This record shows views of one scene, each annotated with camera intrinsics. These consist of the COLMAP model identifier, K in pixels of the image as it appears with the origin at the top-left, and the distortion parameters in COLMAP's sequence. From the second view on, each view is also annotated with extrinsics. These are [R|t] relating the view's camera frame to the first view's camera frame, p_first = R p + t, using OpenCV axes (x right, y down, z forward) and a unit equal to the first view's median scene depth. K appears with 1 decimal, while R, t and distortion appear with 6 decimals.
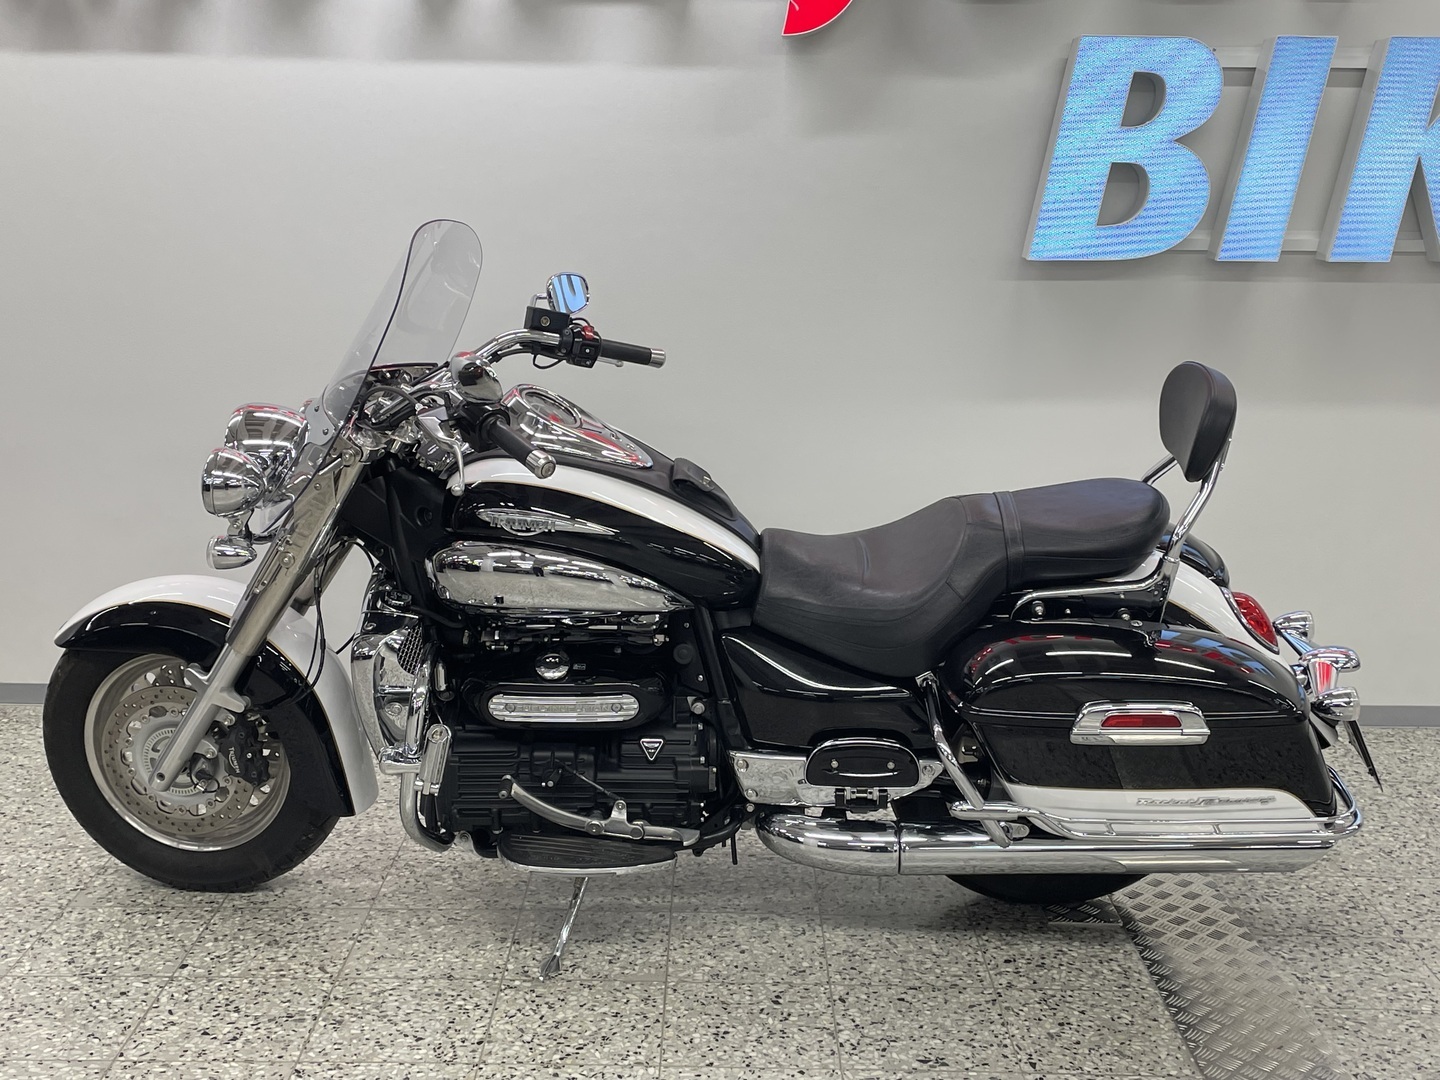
lens RADIAL K [[1738.7, 0, 719.6], [0, 1738.7, 540.0], [0, 0, 1]] dist [0.032330, 0.000000]
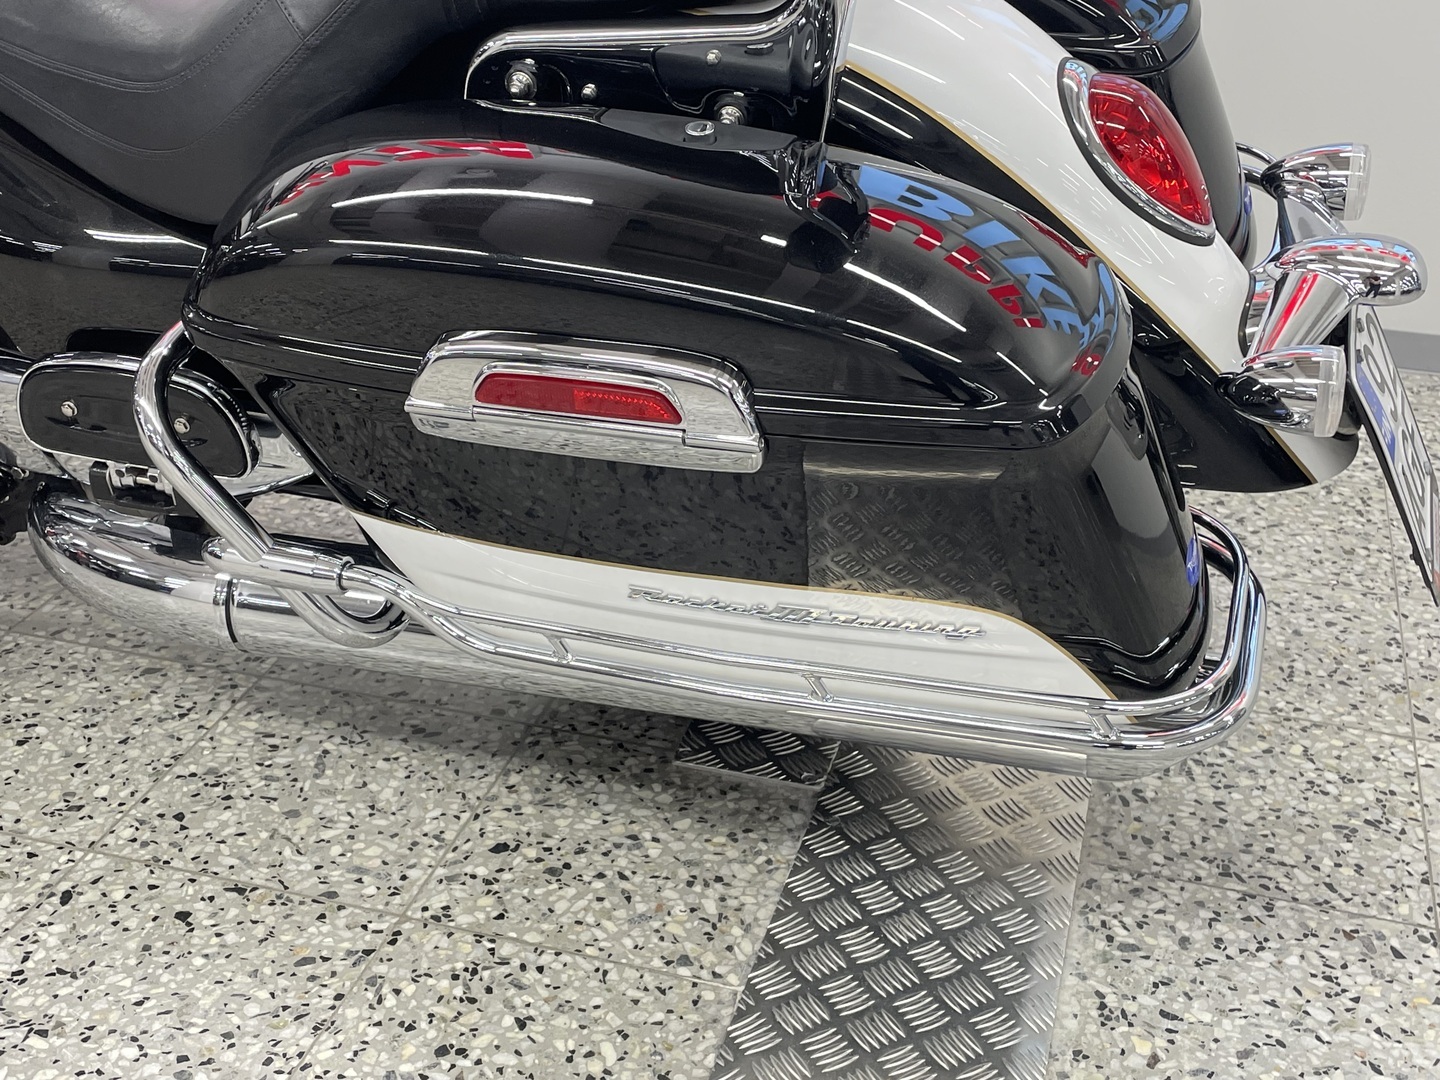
lens RADIAL K [[1738.7, 0, 710.7], [0, 1738.7, 533.8], [0, 0, 1]] dist [0.032330, 0.000000]
pose [[0.959952, 0.126898, -0.249778, 0.338146], [-0.058153, 0.962373, 0.265435, 0.031502], [0.274063, -0.240279, 0.931212, 0.617184]]
